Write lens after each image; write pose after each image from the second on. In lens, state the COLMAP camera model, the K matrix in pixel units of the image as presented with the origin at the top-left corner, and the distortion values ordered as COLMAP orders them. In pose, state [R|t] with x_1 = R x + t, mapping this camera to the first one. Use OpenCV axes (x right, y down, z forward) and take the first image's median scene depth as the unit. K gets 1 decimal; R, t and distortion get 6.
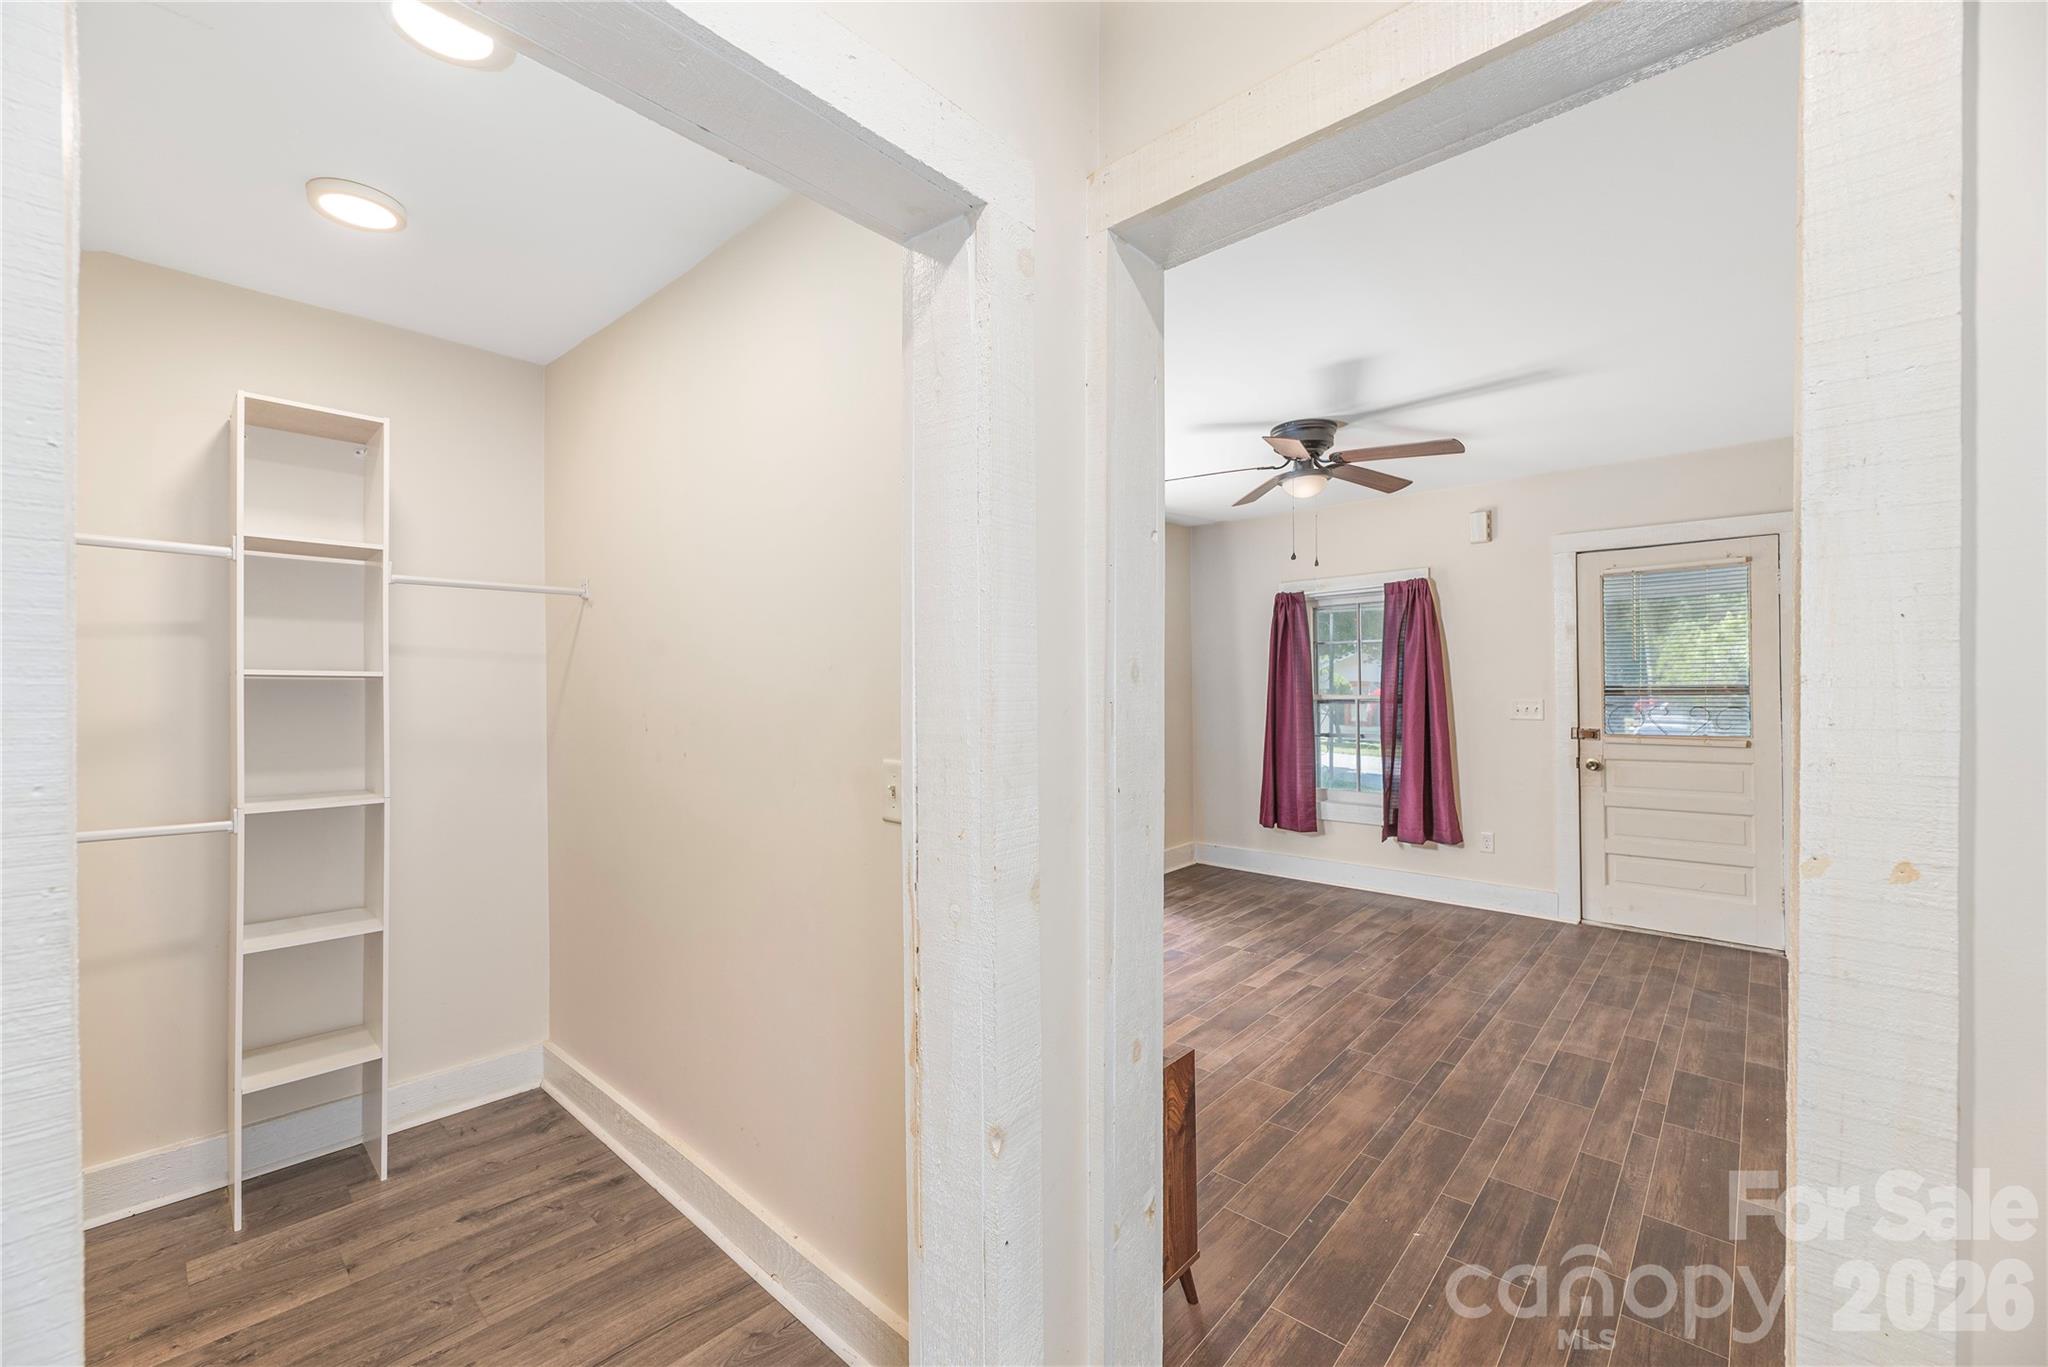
lens RADIAL K [[839.0, 0, 1032.8], [0, 839.0, 675.0], [0, 0, 1]] dist [-0.001874, 0.000093]
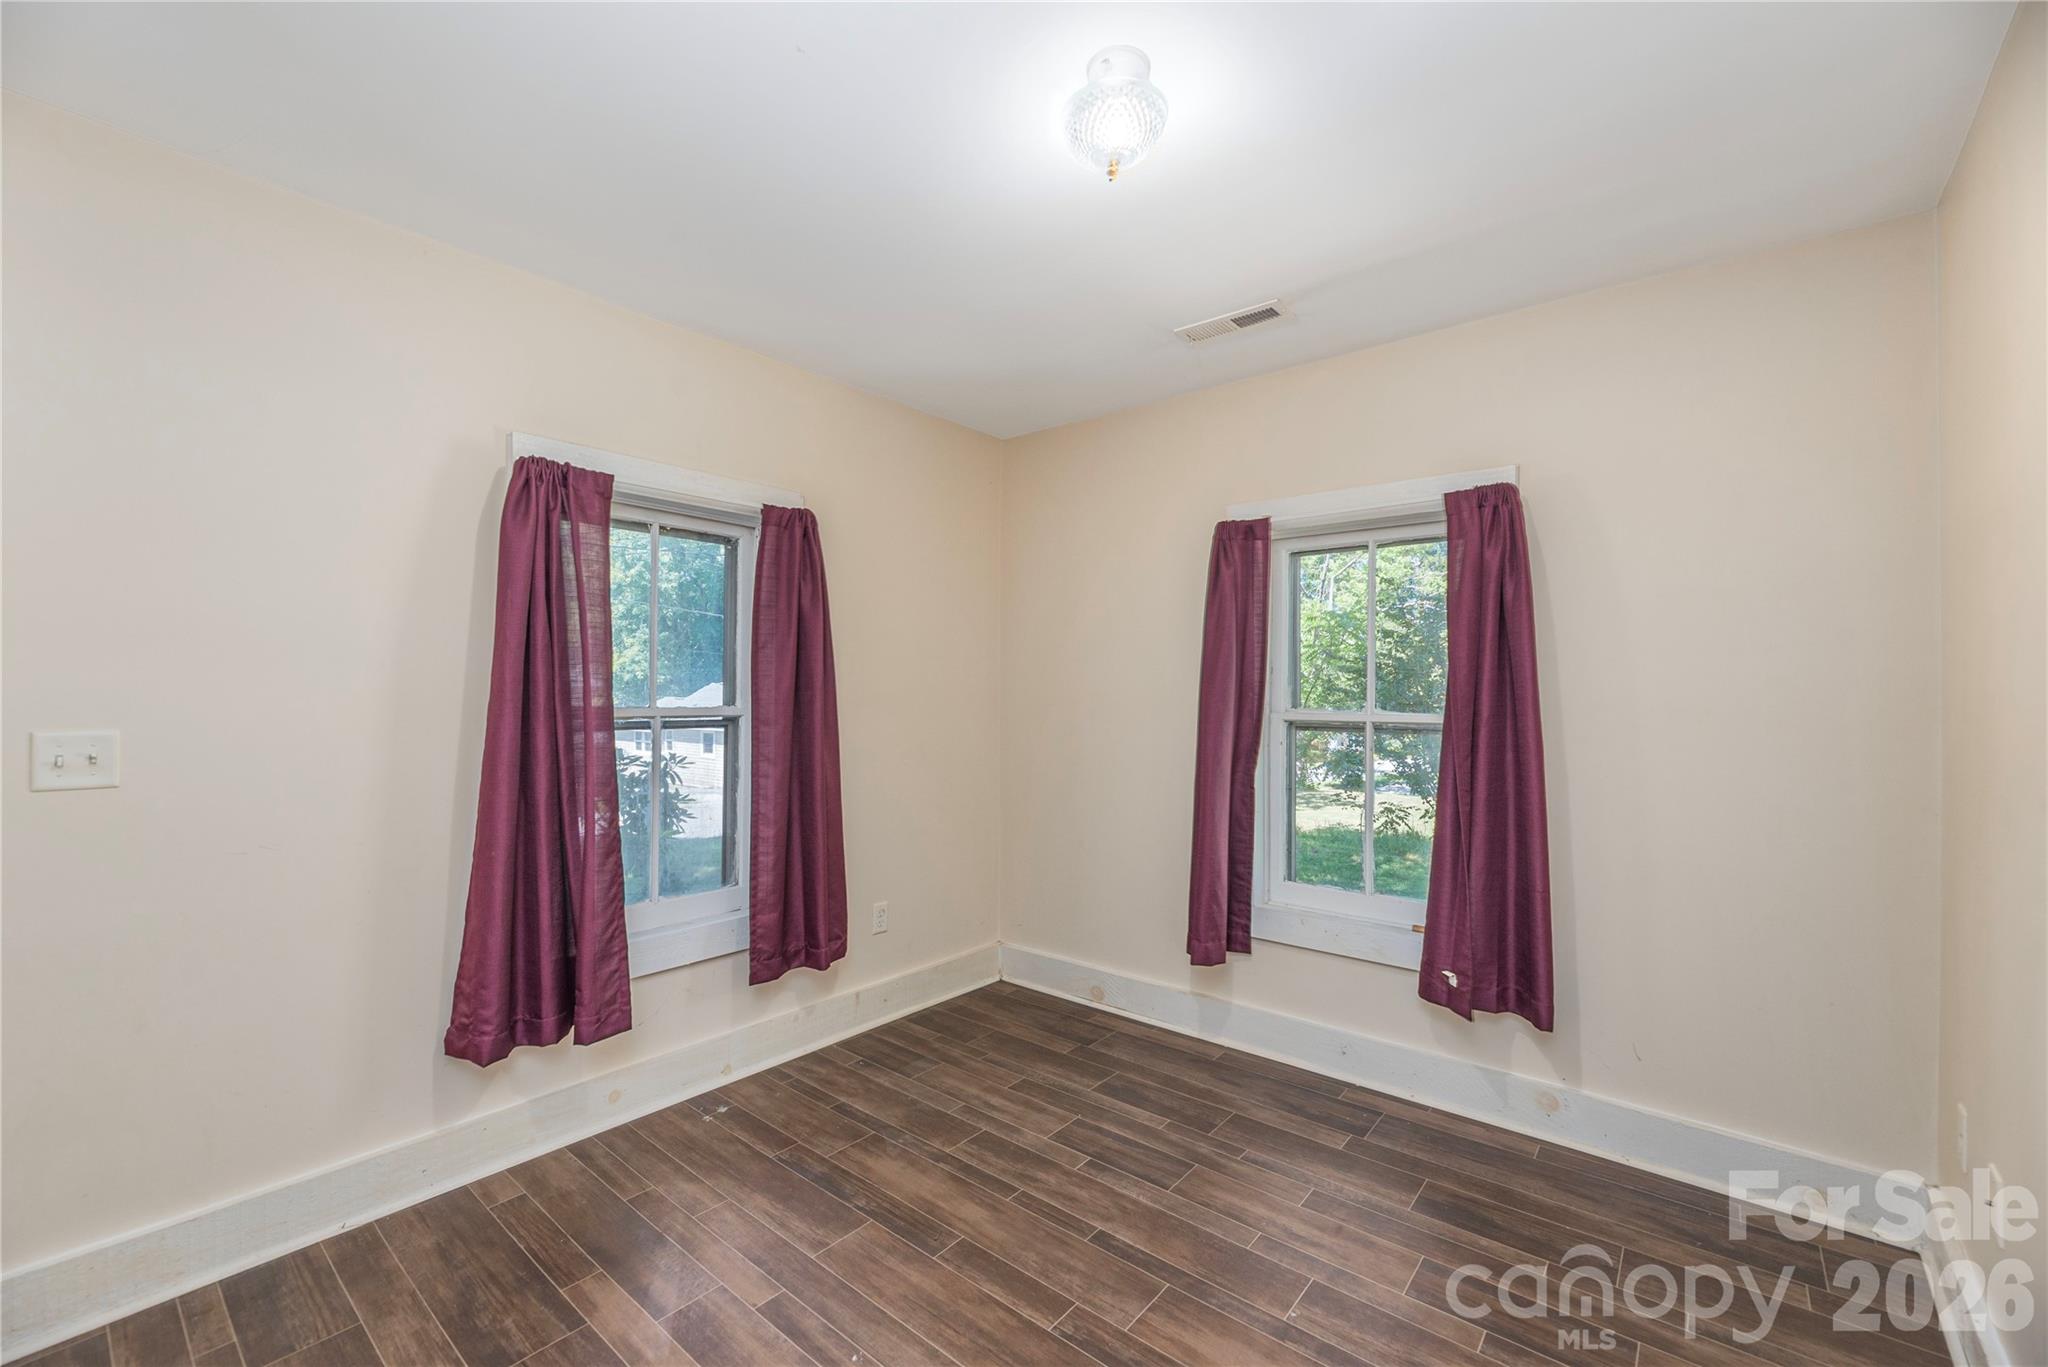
lens RADIAL K [[839.0, 0, 1028.8], [0, 839.0, 682.6], [0, 0, 1]] dist [-0.001874, 0.000093]
pose [[-0.029447, 0.023662, 0.999286, -0.207815], [-0.008999, 0.999673, -0.023936, 0.024866], [-0.999526, -0.009697, -0.029224, 1.093156]]
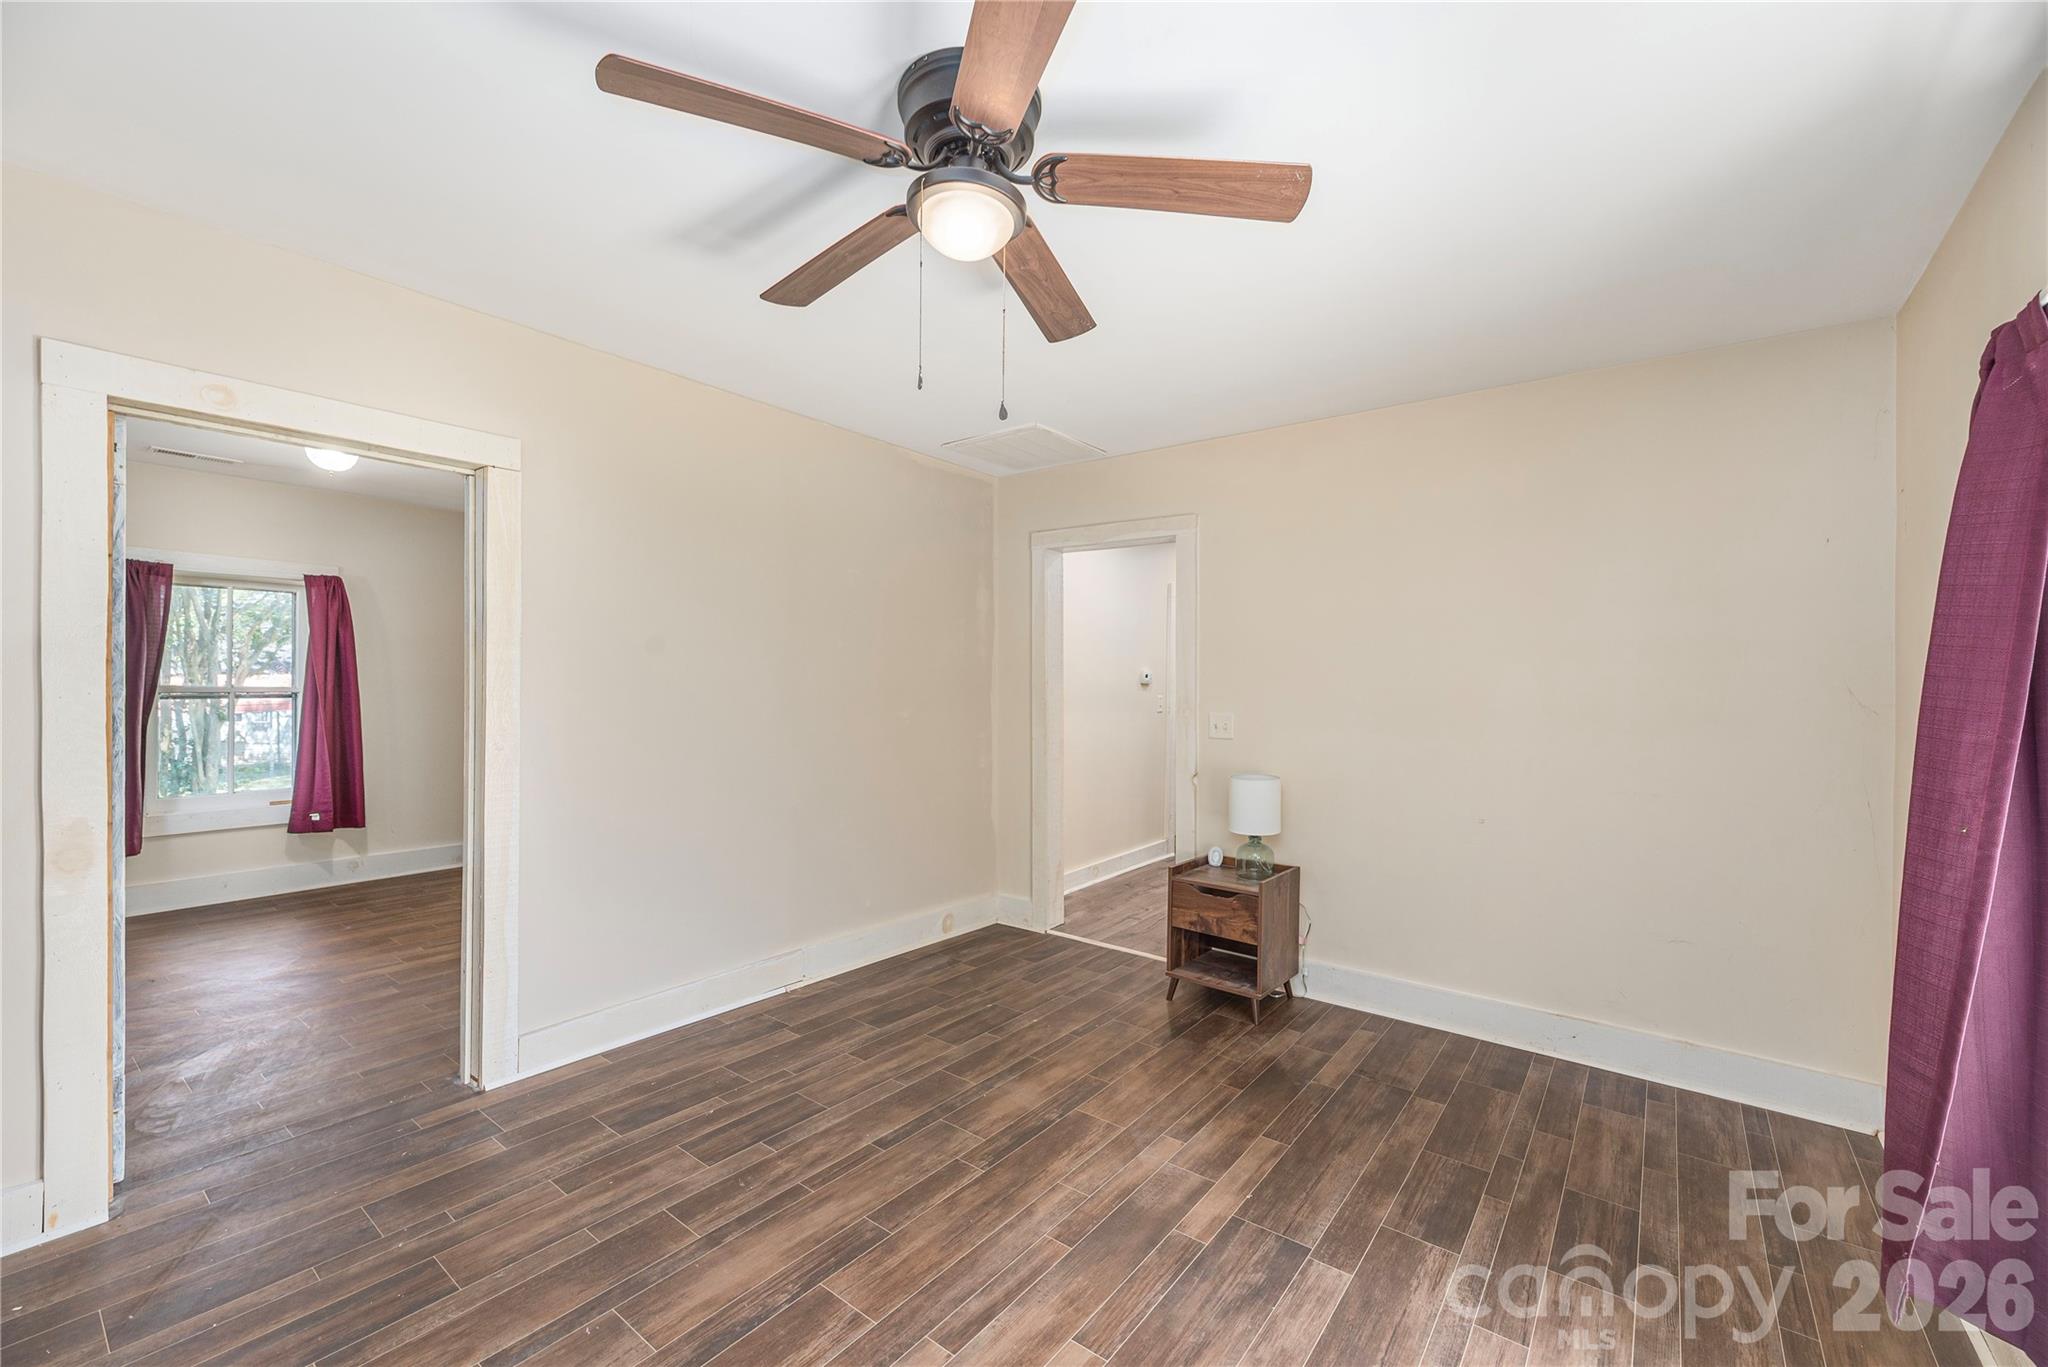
lens RADIAL K [[816.2, 0, 1000.5], [0, 816.2, 738.0], [0, 0, 1]] dist [-0.000687, 0.000183]
pose [[-0.999565, 0.000333, -0.029481, 0.403070], [-0.001457, 0.998156, 0.060685, 0.016246], [0.029447, 0.060701, -0.997722, 1.798039]]
